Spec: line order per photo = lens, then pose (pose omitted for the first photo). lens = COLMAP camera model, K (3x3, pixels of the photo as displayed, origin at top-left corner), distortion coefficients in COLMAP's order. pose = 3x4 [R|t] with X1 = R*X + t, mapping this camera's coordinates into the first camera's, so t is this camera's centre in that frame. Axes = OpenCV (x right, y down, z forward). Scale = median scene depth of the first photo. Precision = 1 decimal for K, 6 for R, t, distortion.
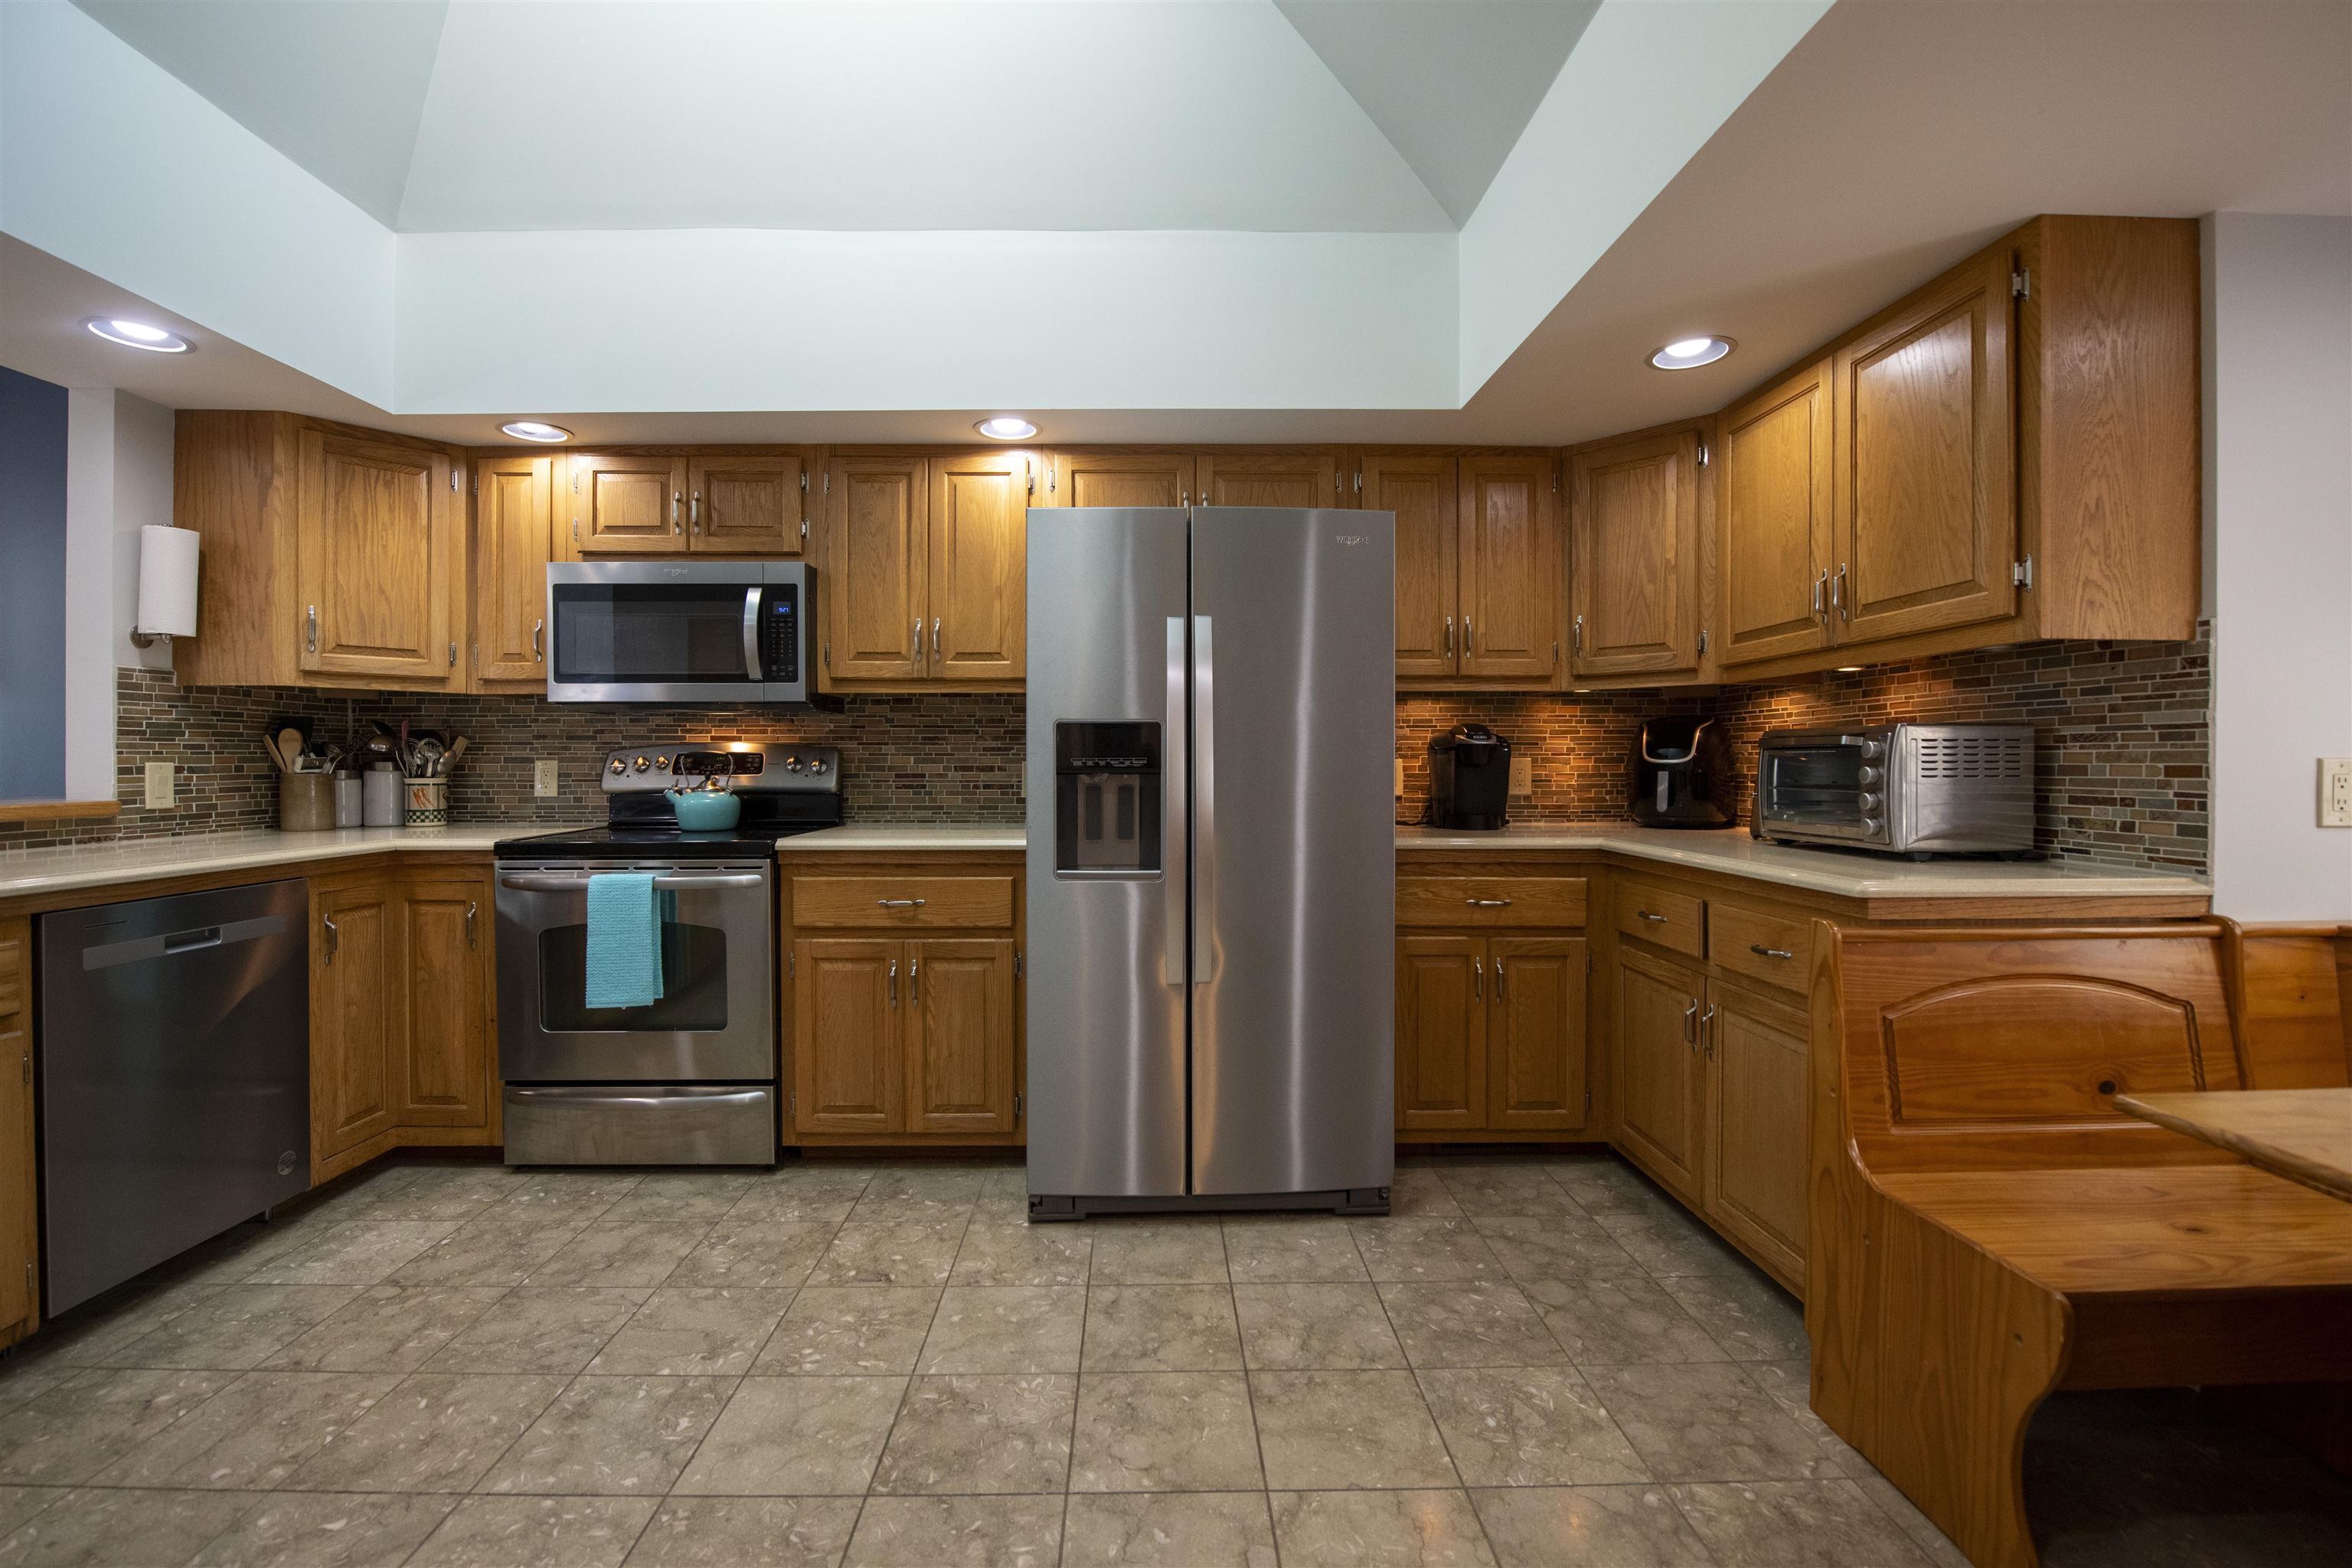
lens RADIAL K [[1027.4, 0, 1187.8], [0, 1027.4, 772.3], [0, 0, 1]] dist [-0.012724, -0.004333]
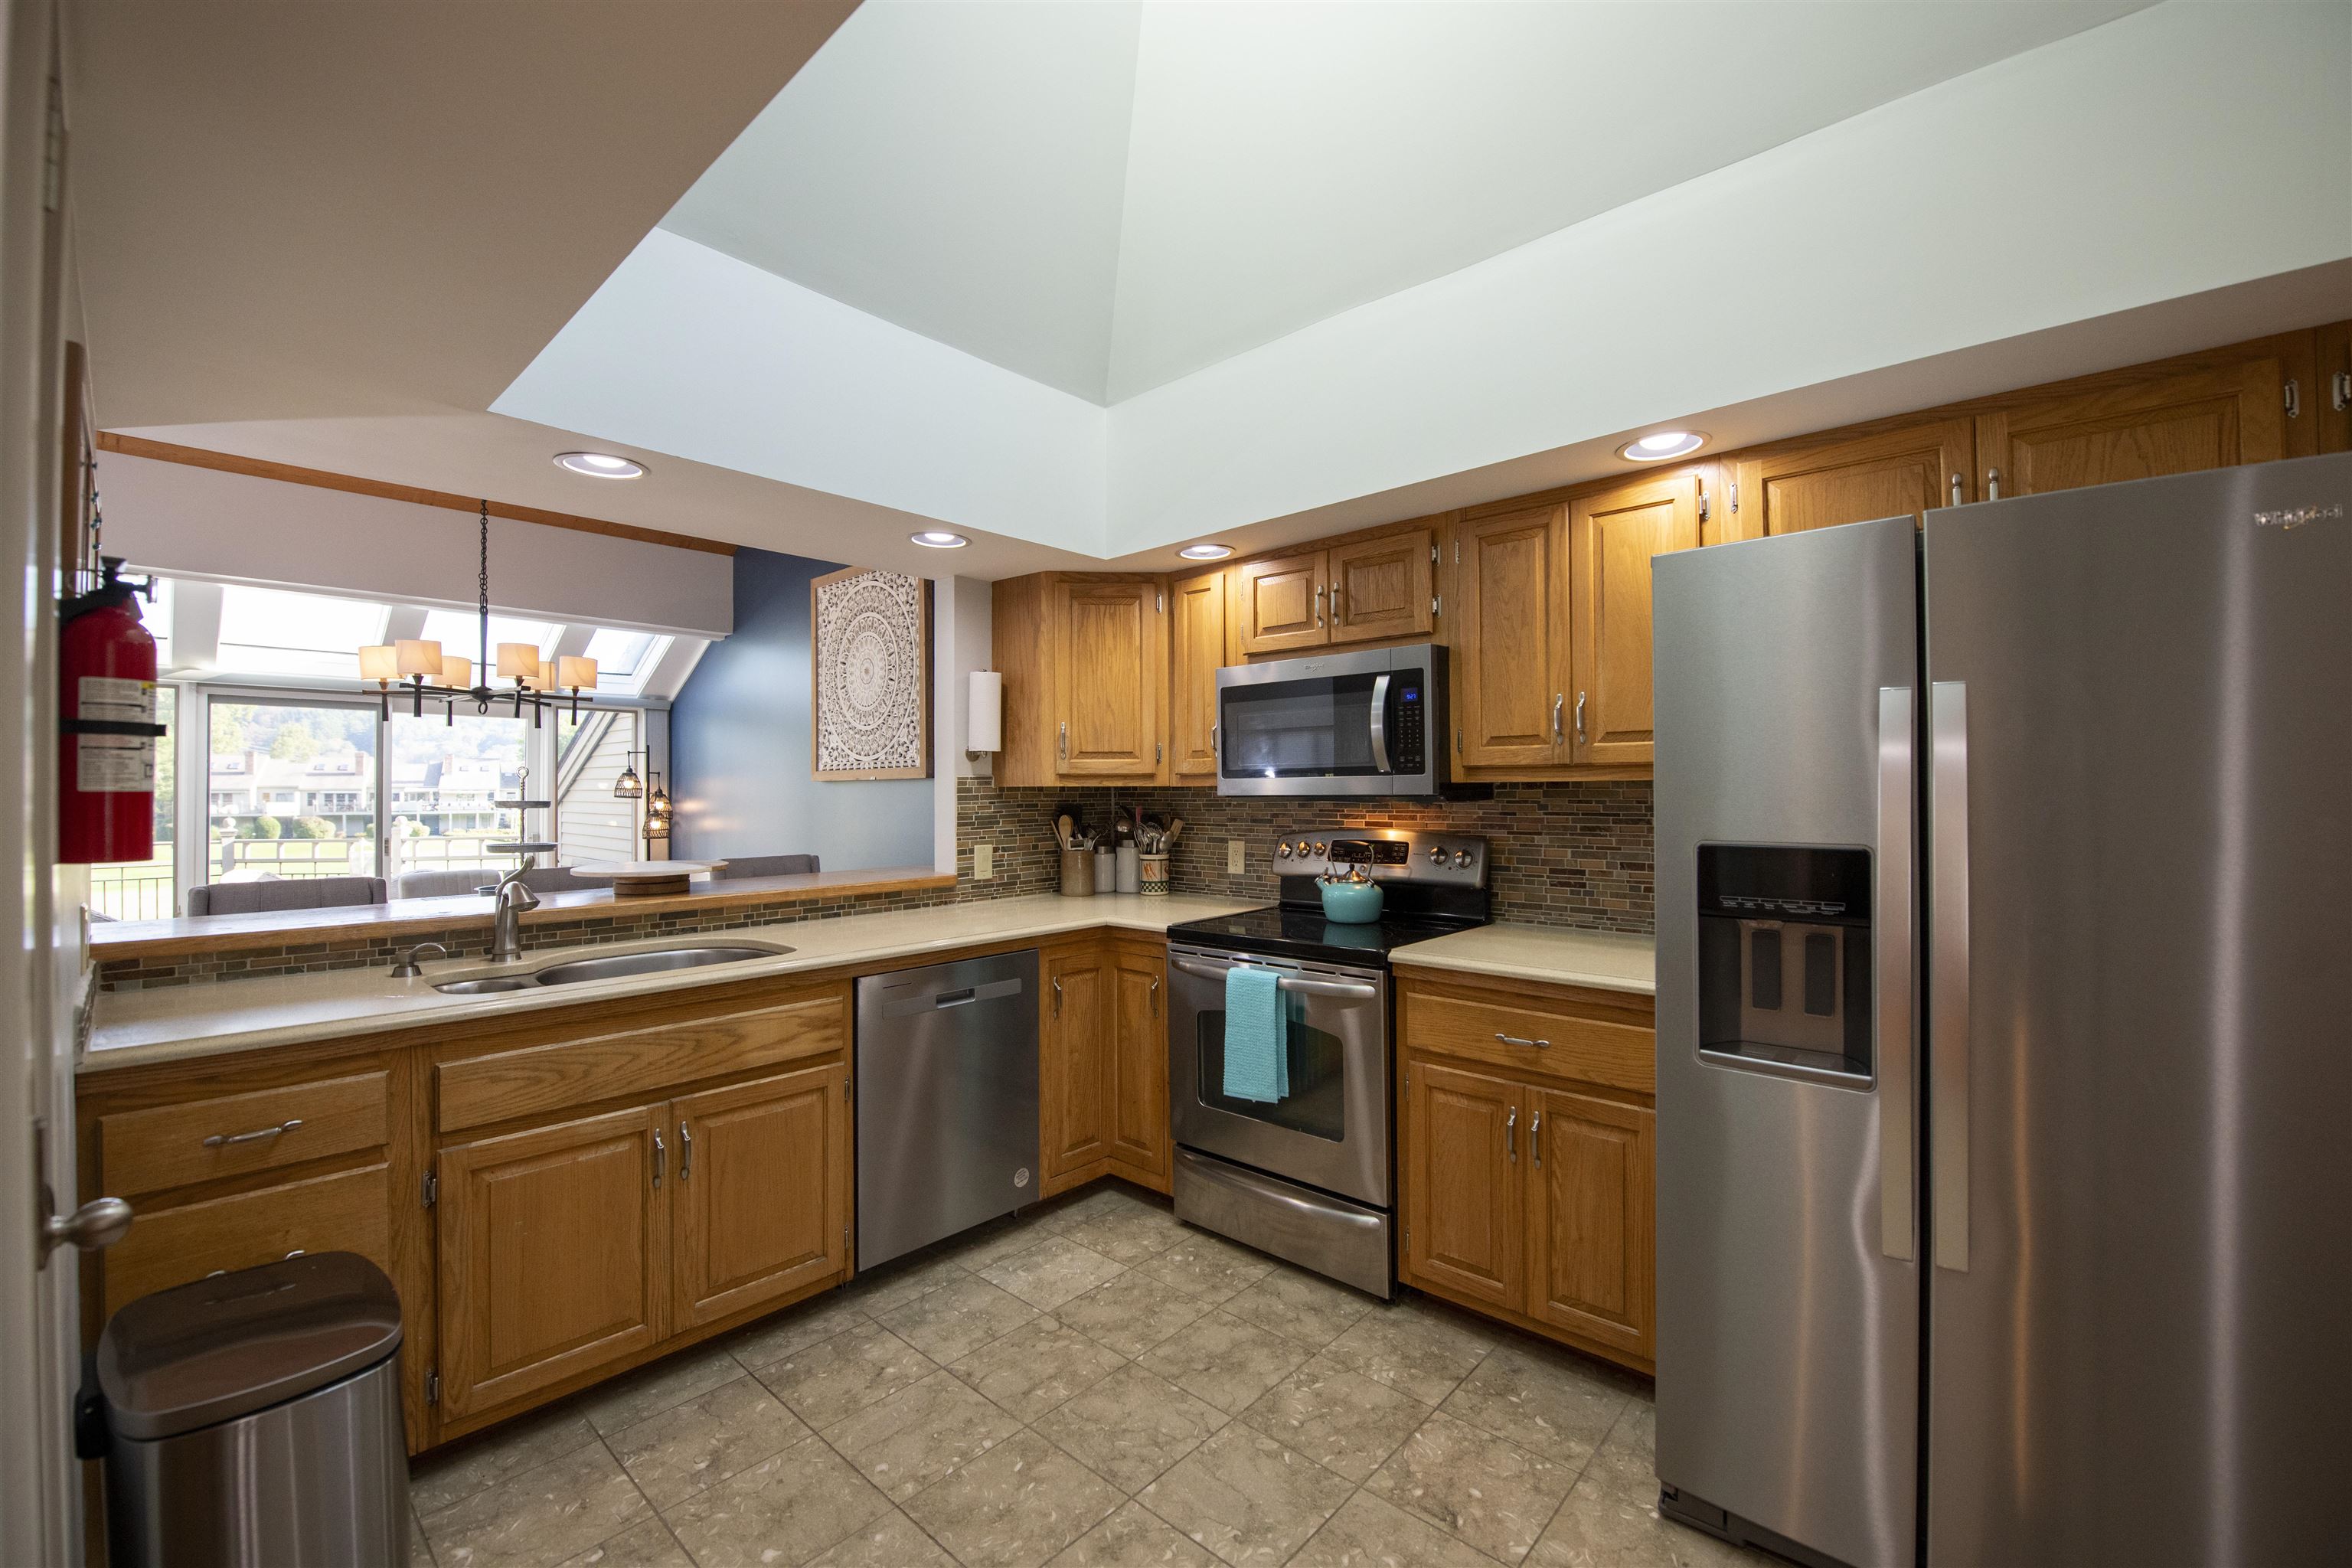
lens RADIAL K [[989.4, 0, 1163.4], [0, 989.4, 781.6], [0, 0, 1]] dist [-0.013551, -0.004806]
pose [[0.714803, -0.009990, -0.699254, 0.080602], [0.001884, 0.999922, -0.012360, -0.077277], [0.699323, 0.007518, 0.714766, 0.218791]]
